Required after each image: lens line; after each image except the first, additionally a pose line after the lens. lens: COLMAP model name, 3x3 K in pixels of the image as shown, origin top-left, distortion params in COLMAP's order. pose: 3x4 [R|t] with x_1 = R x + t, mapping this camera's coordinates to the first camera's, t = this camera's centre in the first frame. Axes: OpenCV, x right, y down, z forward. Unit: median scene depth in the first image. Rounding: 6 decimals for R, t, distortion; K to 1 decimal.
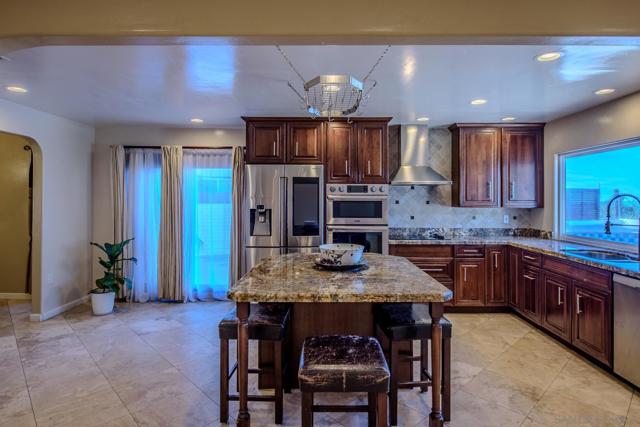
lens RADIAL K [[347.1, 0, 321.7], [0, 347.1, 197.8], [0, 0, 1]] dist [-0.000785, 0.000022]
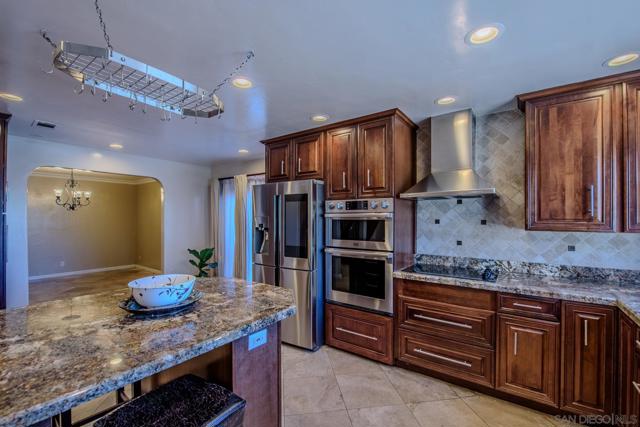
lens RADIAL K [[269.6, 0, 318.6], [0, 269.6, 219.1], [0, 0, 1]] dist [-0.017543, -0.000147]
pose [[0.811811, 0.000257, -0.583920, 0.396071], [0.005385, 0.999954, 0.007926, 0.001486], [0.583895, -0.009579, 0.811773, 0.423157]]
